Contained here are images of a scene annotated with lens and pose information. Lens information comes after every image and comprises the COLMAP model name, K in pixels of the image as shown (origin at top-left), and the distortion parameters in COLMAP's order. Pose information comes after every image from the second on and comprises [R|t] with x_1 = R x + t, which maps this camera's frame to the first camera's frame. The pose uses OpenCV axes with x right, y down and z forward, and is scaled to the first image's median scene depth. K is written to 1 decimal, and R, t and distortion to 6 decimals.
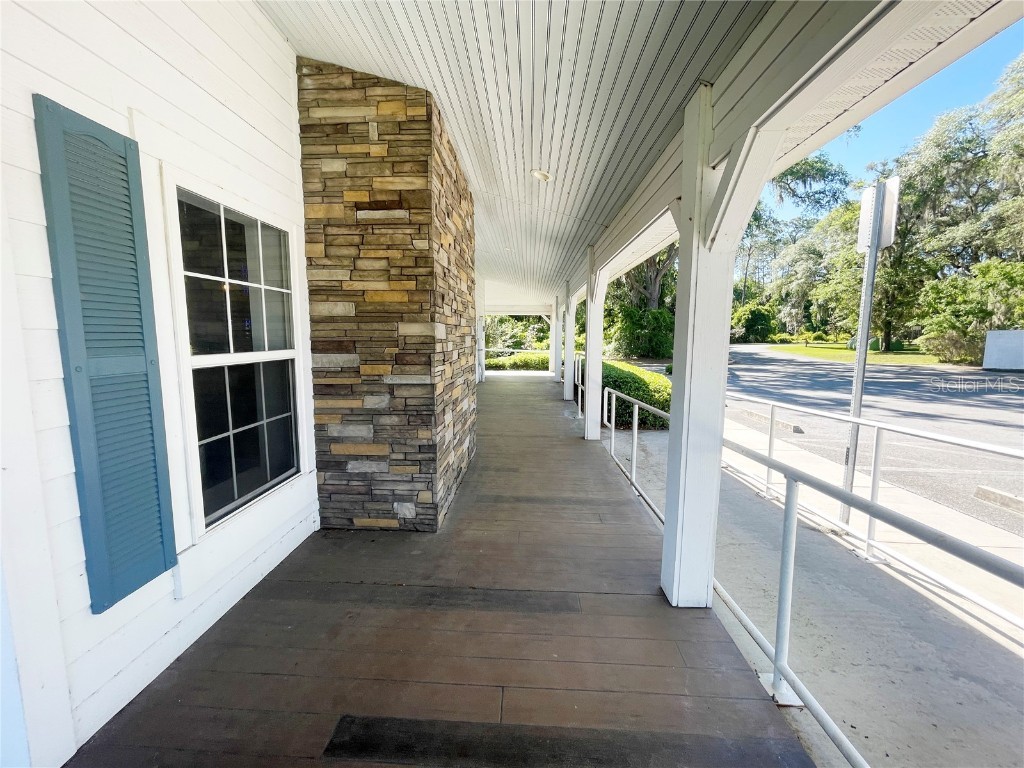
lens RADIAL K [[411.3, 0, 512.0], [0, 411.3, 384.0], [0, 0, 1]] dist [-0.014571, 0.005175]
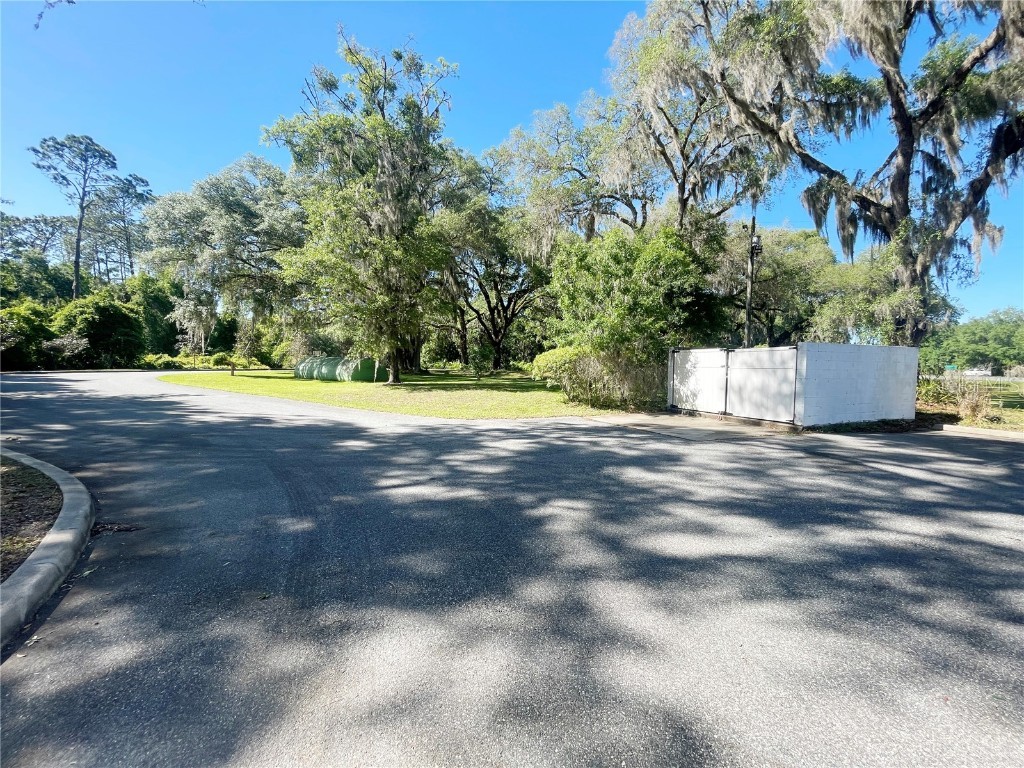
lens RADIAL K [[411.3, 0, 512.0], [0, 411.3, 384.0], [0, 0, 1]] dist [-0.014571, 0.005175]
pose [[0.241205, -0.030557, 0.969993, 0.205149], [0.091859, 0.995736, 0.008526, -0.037078], [-0.966117, 0.087046, 0.242984, 0.373473]]
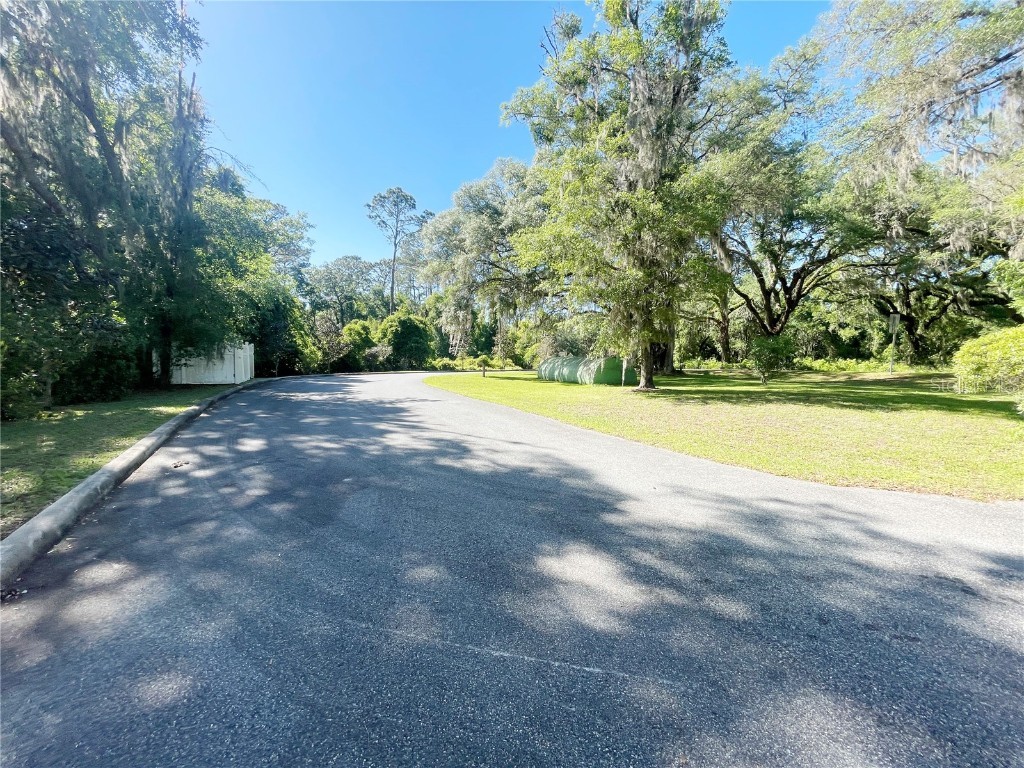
lens RADIAL K [[411.3, 0, 512.0], [0, 411.3, 384.0], [0, 0, 1]] dist [-0.014571, 0.005175]
pose [[0.728918, -0.024512, 0.684162, 0.266494], [0.069249, 0.996873, -0.038064, -0.042159], [-0.681090, 0.075123, 0.728336, 0.415052]]
